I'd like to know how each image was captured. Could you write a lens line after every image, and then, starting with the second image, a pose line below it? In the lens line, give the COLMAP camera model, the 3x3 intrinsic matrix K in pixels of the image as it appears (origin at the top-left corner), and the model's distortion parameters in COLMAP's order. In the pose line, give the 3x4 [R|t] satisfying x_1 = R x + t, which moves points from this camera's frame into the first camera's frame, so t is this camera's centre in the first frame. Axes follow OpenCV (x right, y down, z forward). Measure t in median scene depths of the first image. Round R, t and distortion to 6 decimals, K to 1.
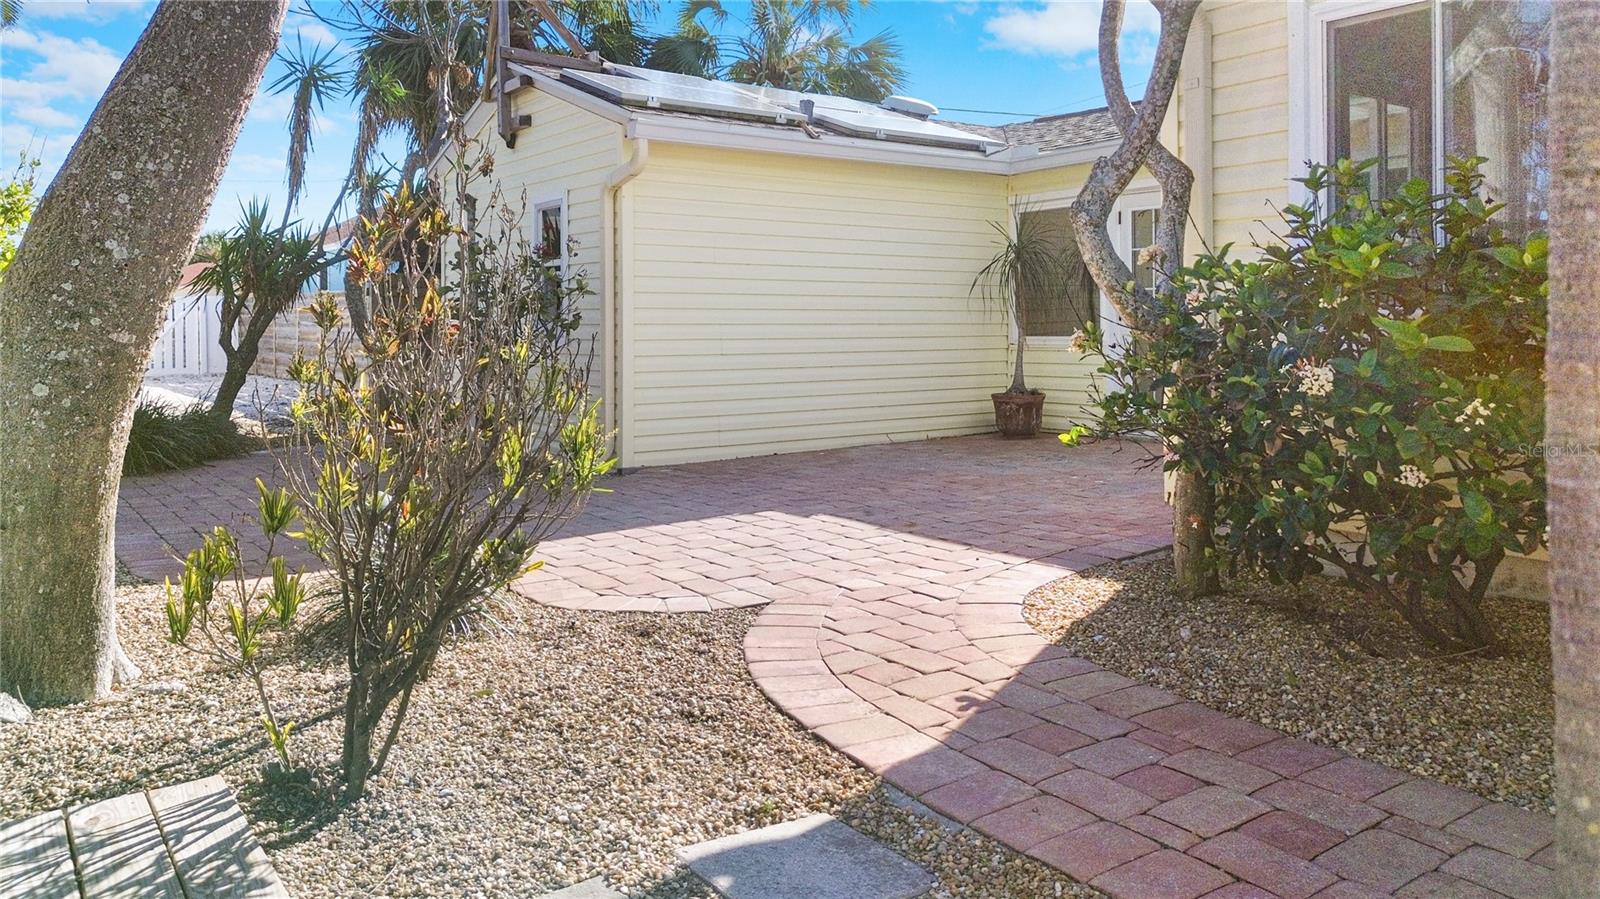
lens RADIAL K [[1165.6, 0, 791.9], [0, 1165.6, 306.8], [0, 0, 1]] dist [0.076922, -0.053326]
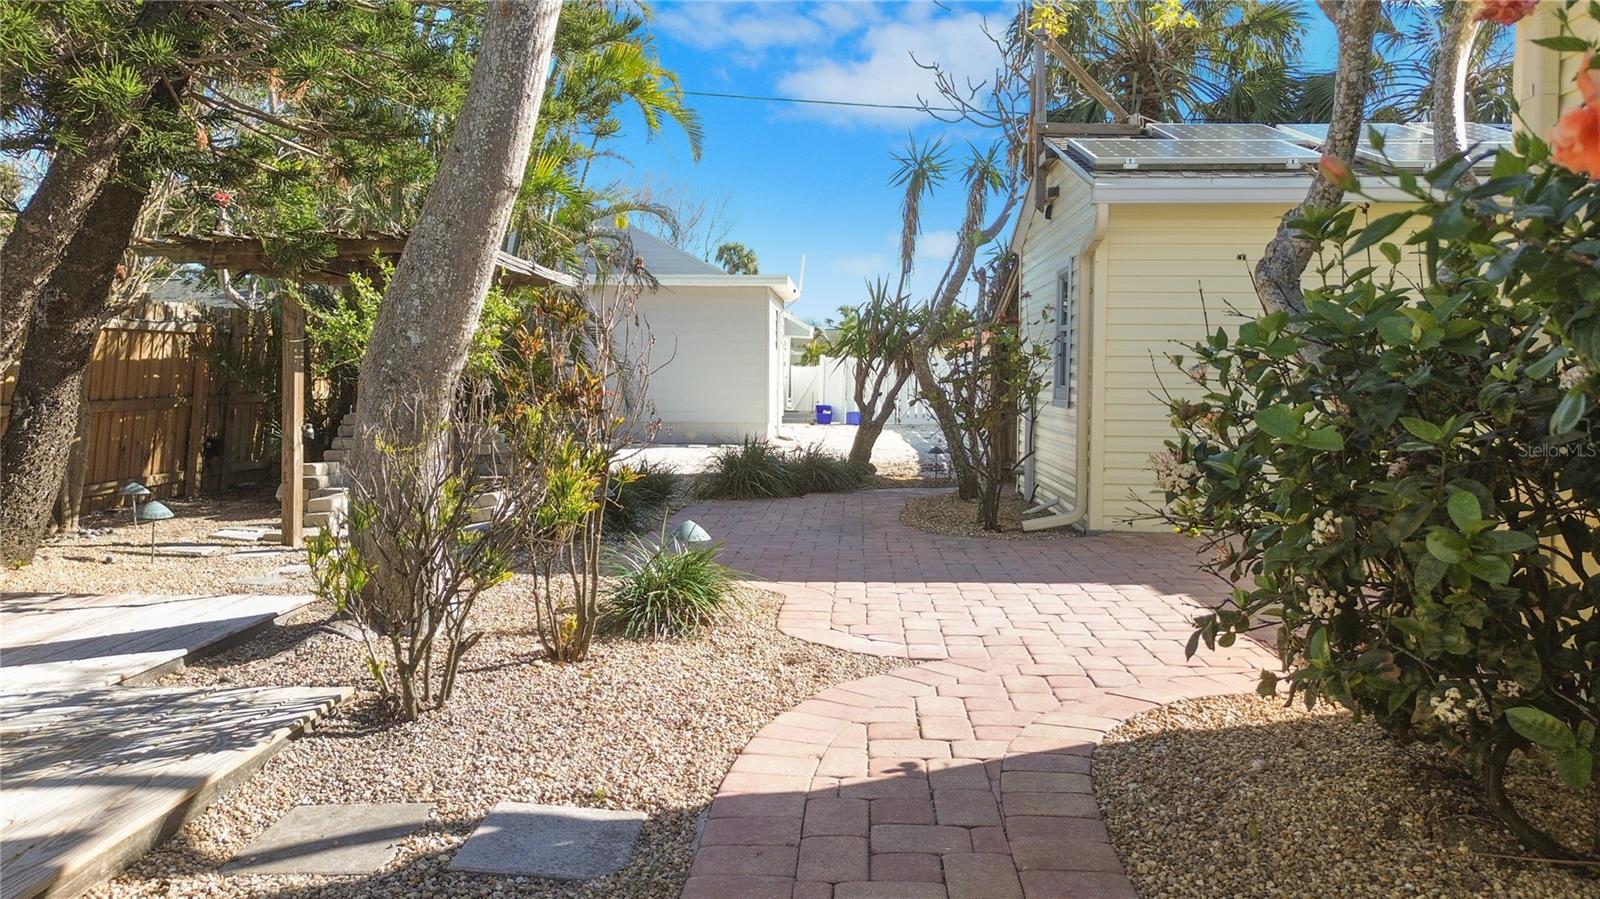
lens RADIAL K [[1144.9, 0, 802.9], [0, 1144.9, 397.0], [0, 0, 1]] dist [0.077968, -0.072499]
pose [[0.785361, 0.020855, -0.618687, 0.269512], [-0.004023, 0.999583, 0.028588, -0.006101], [0.619026, -0.019963, 0.785117, 0.062810]]
